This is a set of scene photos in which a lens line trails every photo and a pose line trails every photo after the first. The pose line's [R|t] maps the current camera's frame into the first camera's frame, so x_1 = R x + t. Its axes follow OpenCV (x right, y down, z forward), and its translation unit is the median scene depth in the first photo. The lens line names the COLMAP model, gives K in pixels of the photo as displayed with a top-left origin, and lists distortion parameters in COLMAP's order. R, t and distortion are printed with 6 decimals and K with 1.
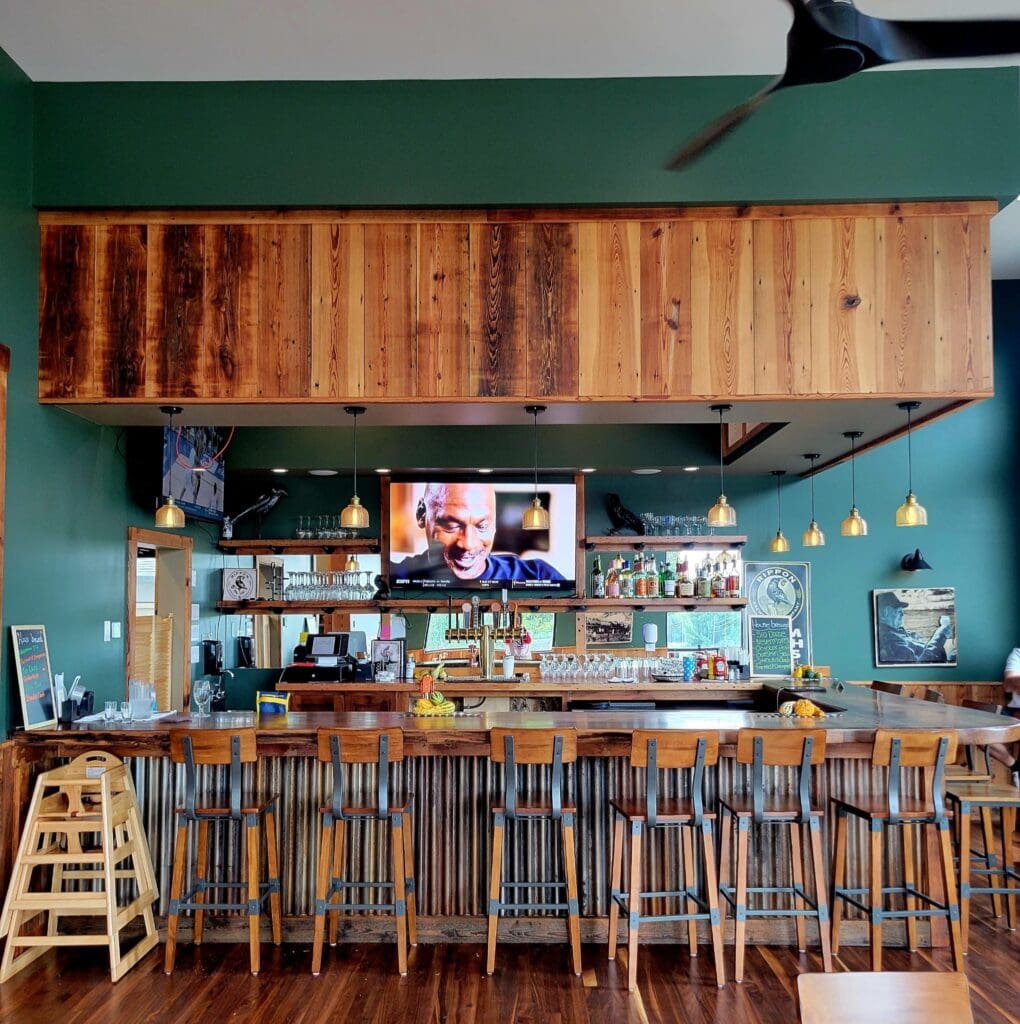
lens RADIAL K [[1016.7, 0, 503.0], [0, 1016.7, 552.2], [0, 0, 1]] dist [0.032412, 0.000000]
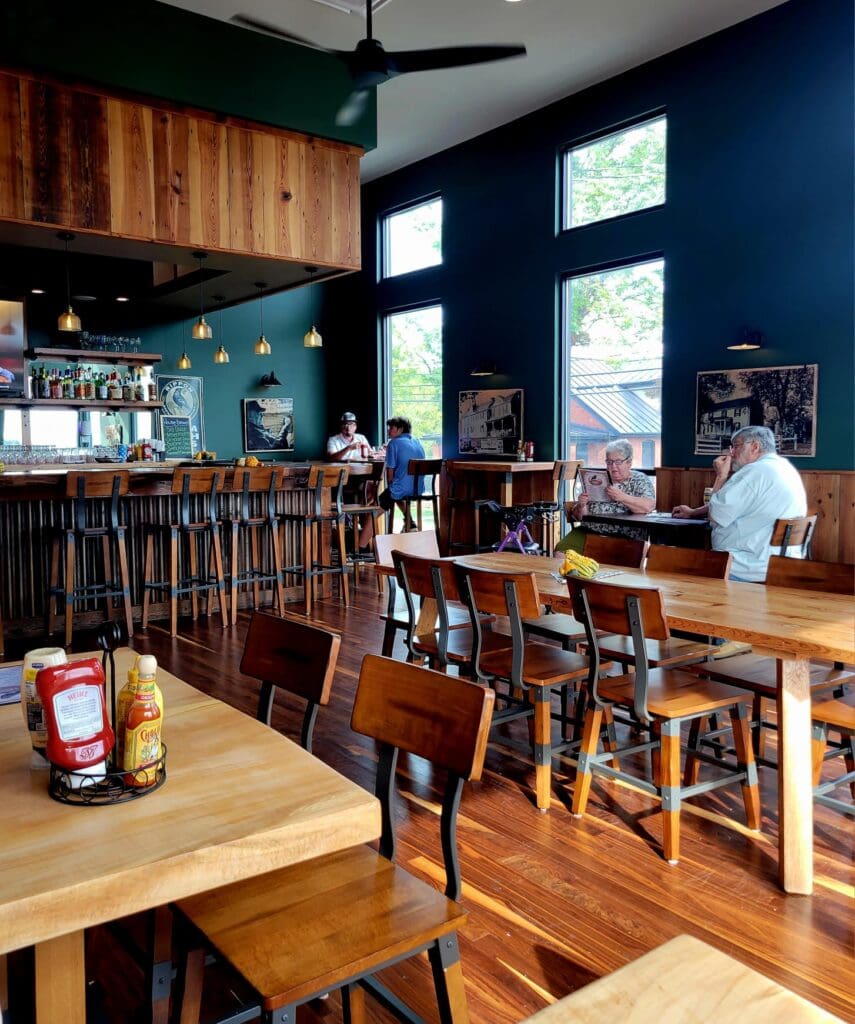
lens RADIAL K [[886.4, 0, 427.2], [0, 886.4, 510.4], [0, 0, 1]] dist [0.018896, 0.002294]
pose [[0.776719, -0.050193, 0.627844, -0.362119], [-0.027988, 0.993084, 0.114017, 0.068384], [-0.629225, -0.106132, 0.769943, -0.222115]]
